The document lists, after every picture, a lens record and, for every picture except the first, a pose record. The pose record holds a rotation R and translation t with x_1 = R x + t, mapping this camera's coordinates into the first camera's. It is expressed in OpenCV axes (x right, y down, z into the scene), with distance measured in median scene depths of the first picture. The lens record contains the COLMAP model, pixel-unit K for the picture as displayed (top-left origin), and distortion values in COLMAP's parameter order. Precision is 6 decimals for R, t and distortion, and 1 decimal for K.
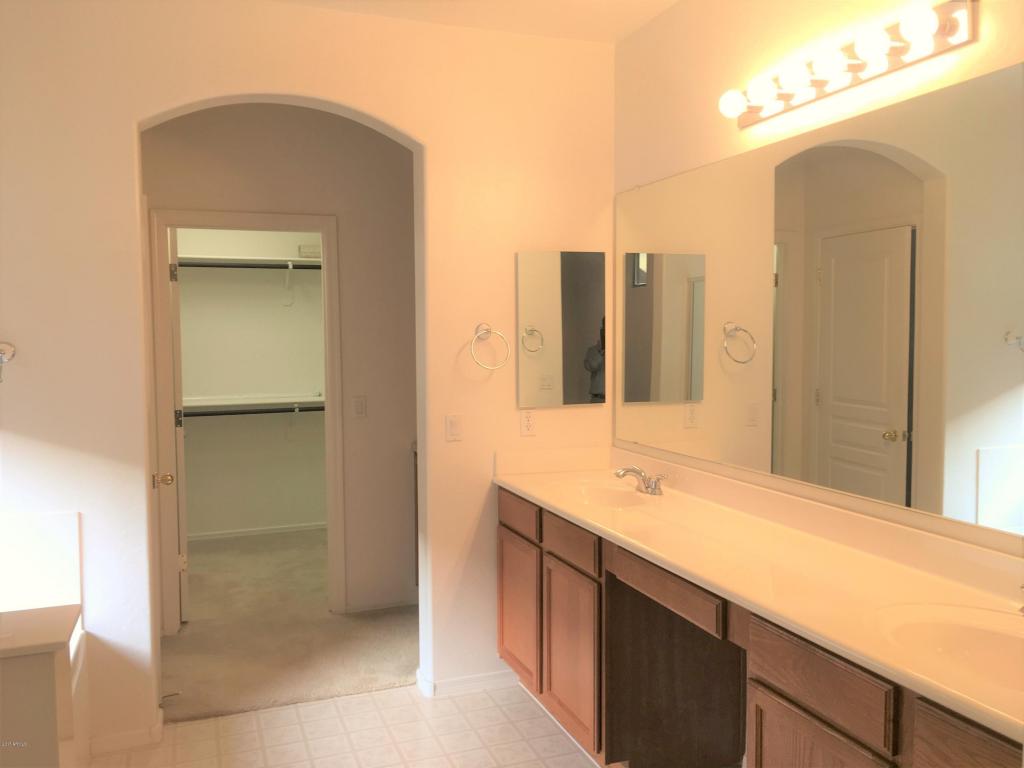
lens RADIAL K [[861.9, 0, 513.9], [0, 861.9, 386.6], [0, 0, 1]] dist [0.031362, -0.038317]
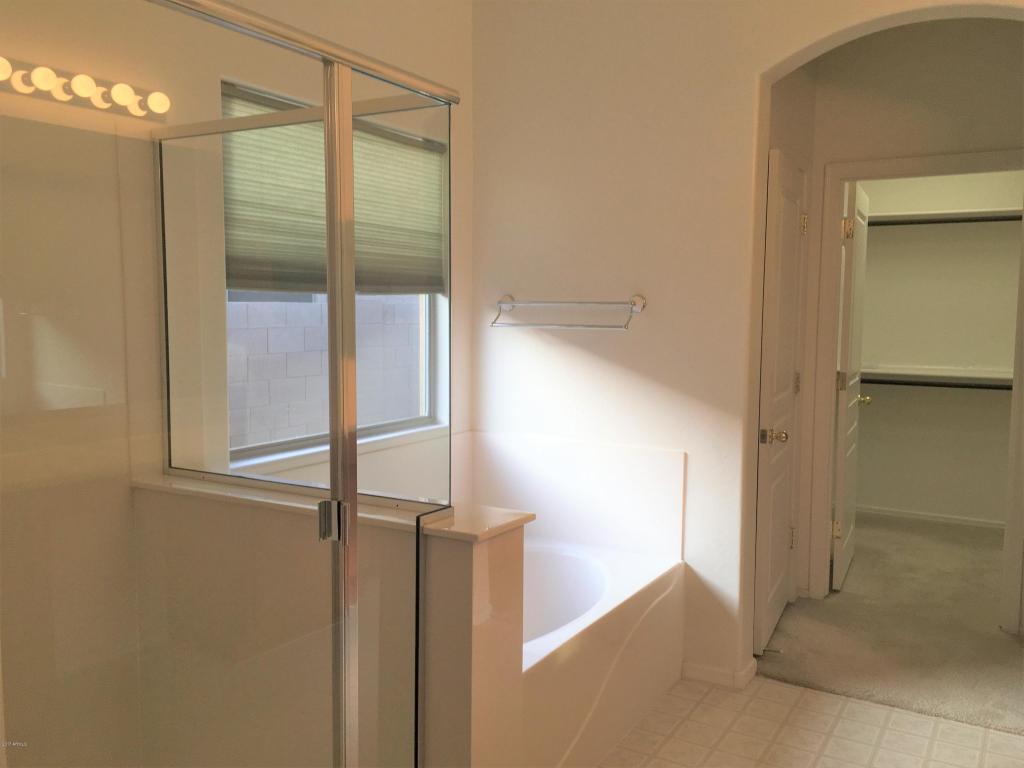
lens RADIAL K [[861.9, 0, 513.0], [0, 861.9, 380.0], [0, 0, 1]] dist [0.031362, -0.038317]
pose [[0.640845, 0.091153, -0.762240, 0.150643], [-0.072954, 0.995663, 0.057732, 0.006371], [0.764196, 0.018611, 0.644715, 0.115151]]
